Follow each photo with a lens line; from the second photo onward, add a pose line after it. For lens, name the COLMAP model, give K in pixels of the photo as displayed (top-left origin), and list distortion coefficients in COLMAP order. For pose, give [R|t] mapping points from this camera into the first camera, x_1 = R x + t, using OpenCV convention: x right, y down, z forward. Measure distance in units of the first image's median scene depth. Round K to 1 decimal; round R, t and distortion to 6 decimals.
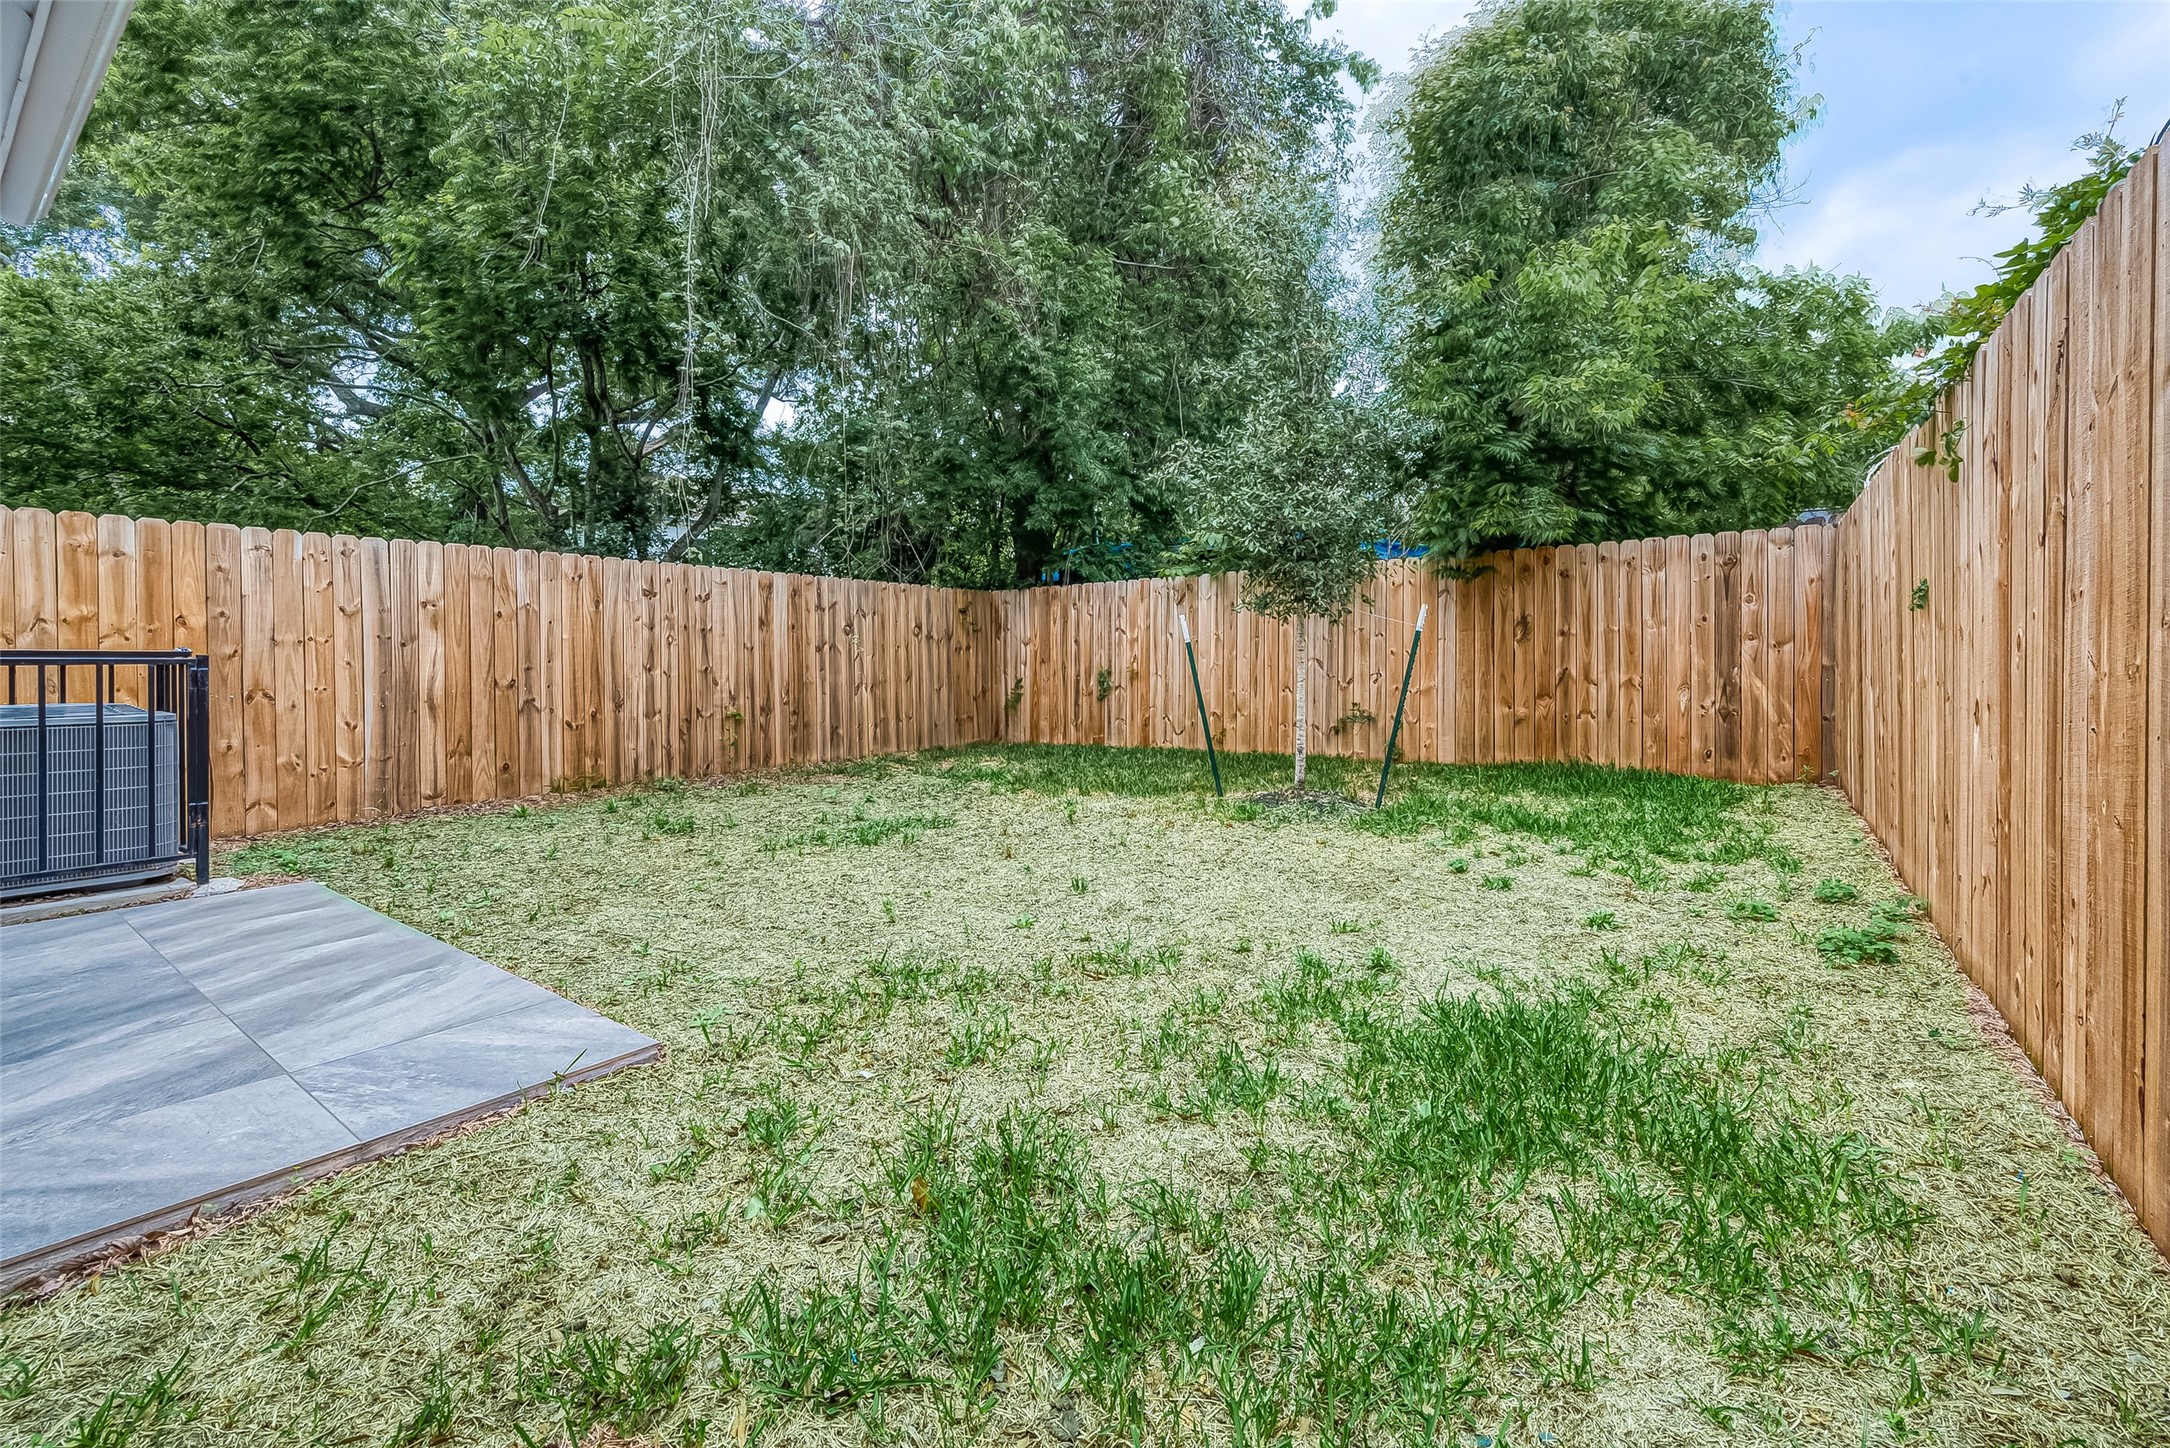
lens RADIAL K [[931.7, 0, 1091.6], [0, 931.7, 675.7], [0, 0, 1]] dist [-0.000064, 0.000011]
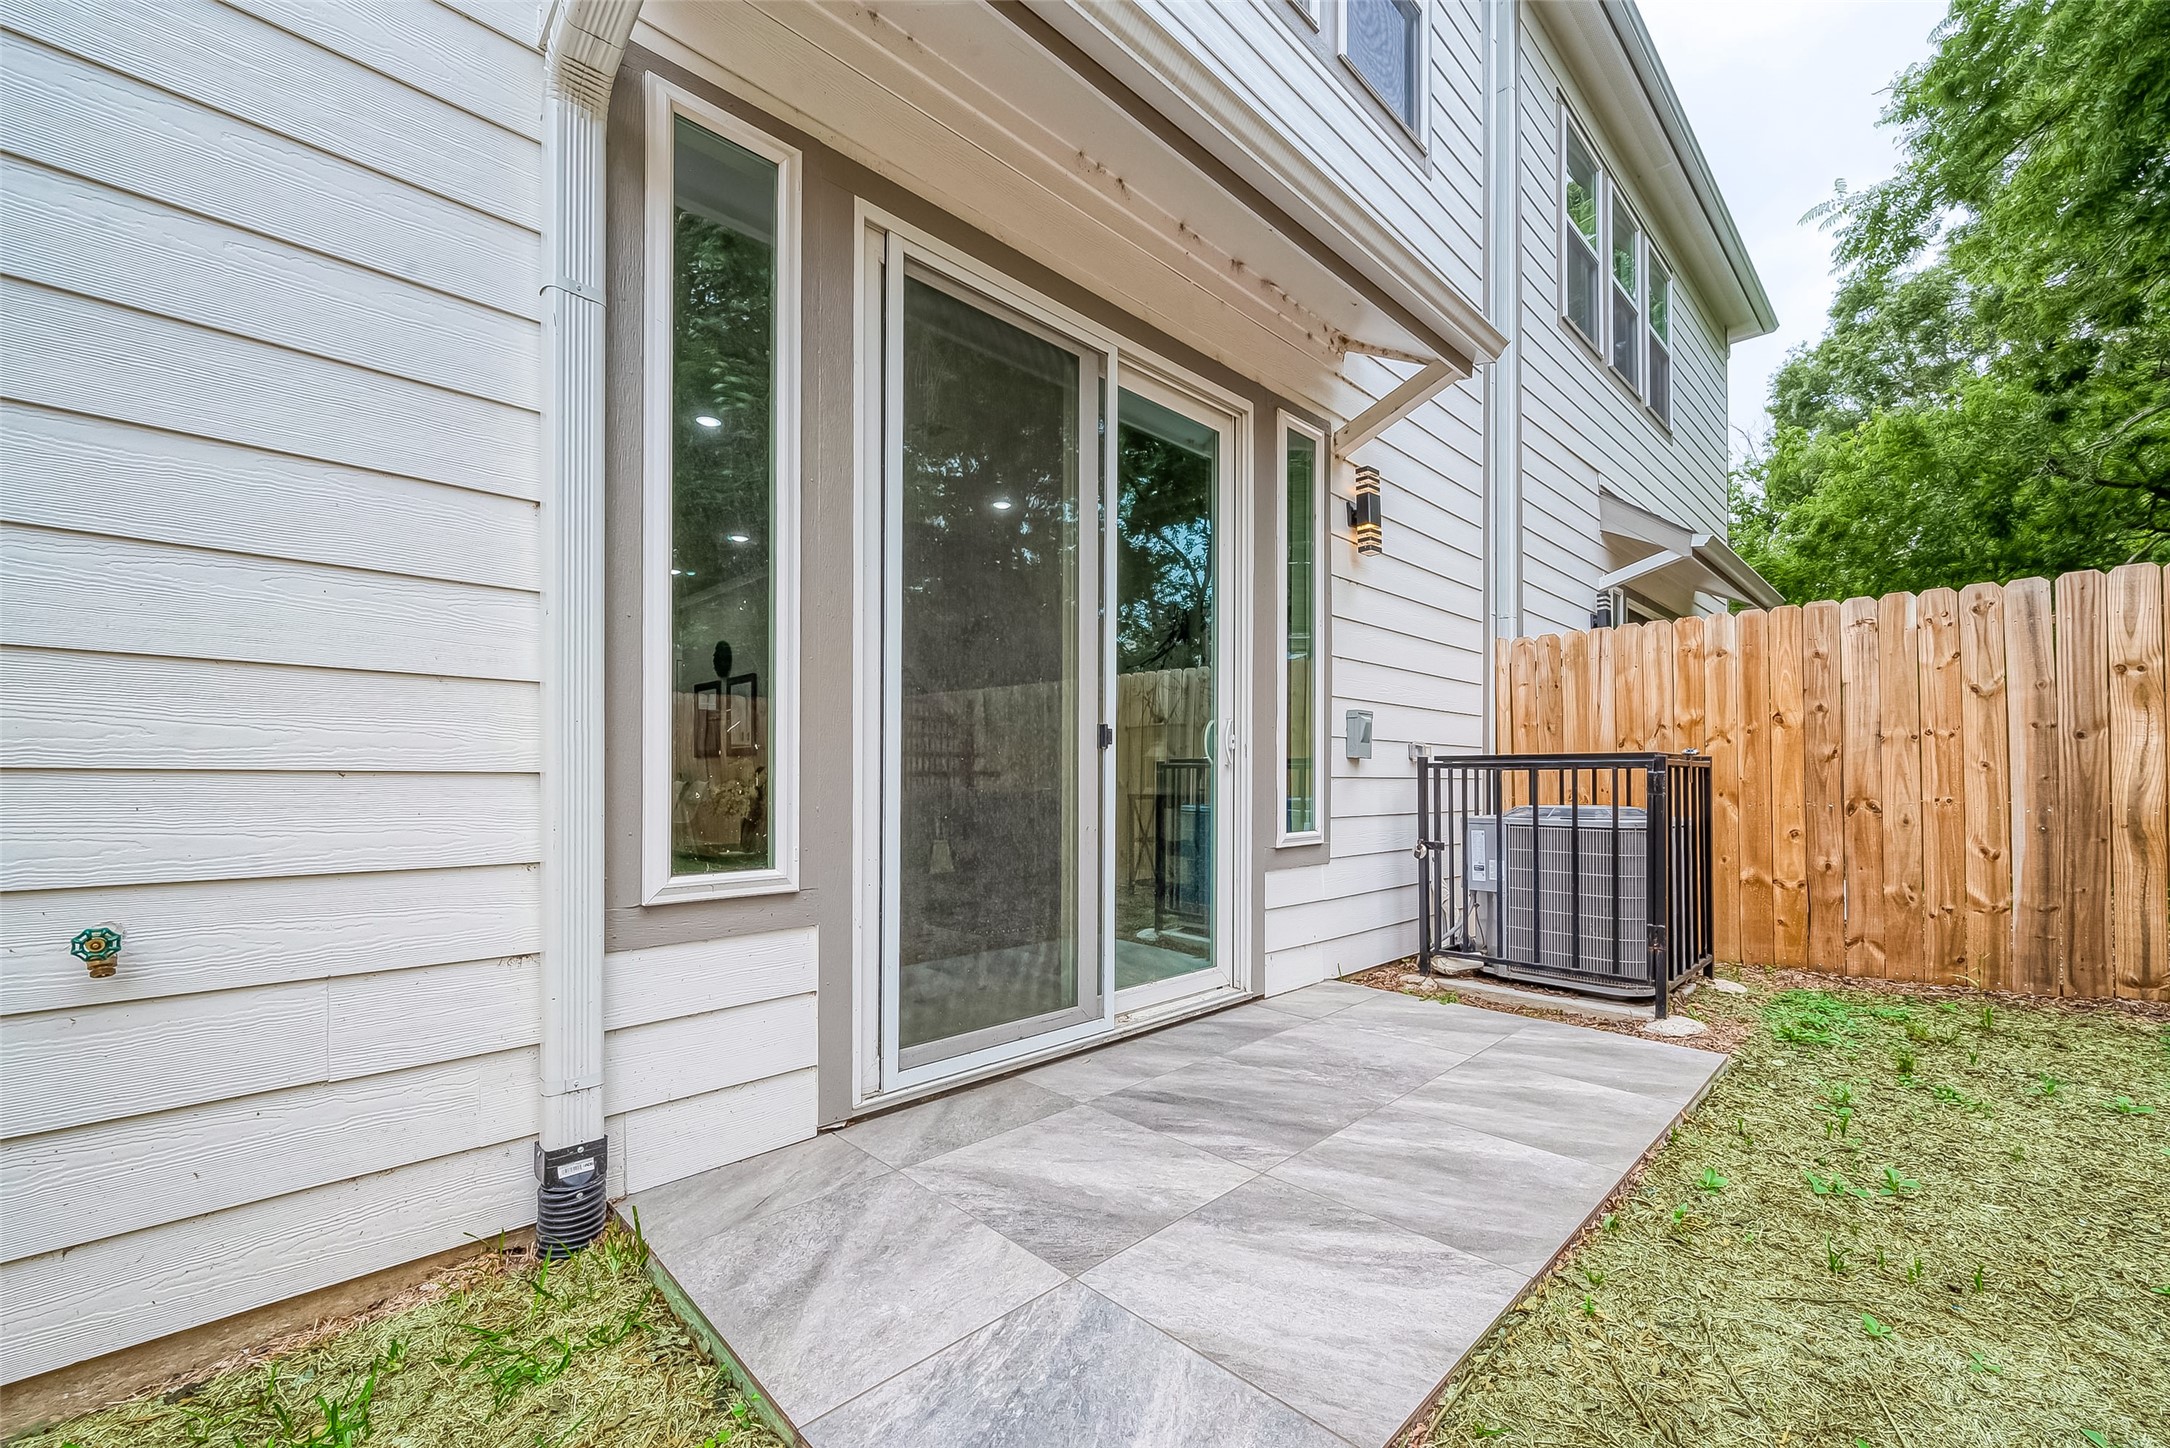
lens RADIAL K [[874.8, 0, 1090.9], [0, 874.8, 770.2], [0, 0, 1]] dist [-0.000019, 0.000009]
pose [[-0.144358, -0.002439, -0.989522, -0.049794], [-0.008209, 0.999966, -0.001267, -0.003062], [0.989491, 0.007940, -0.144373, 0.452068]]
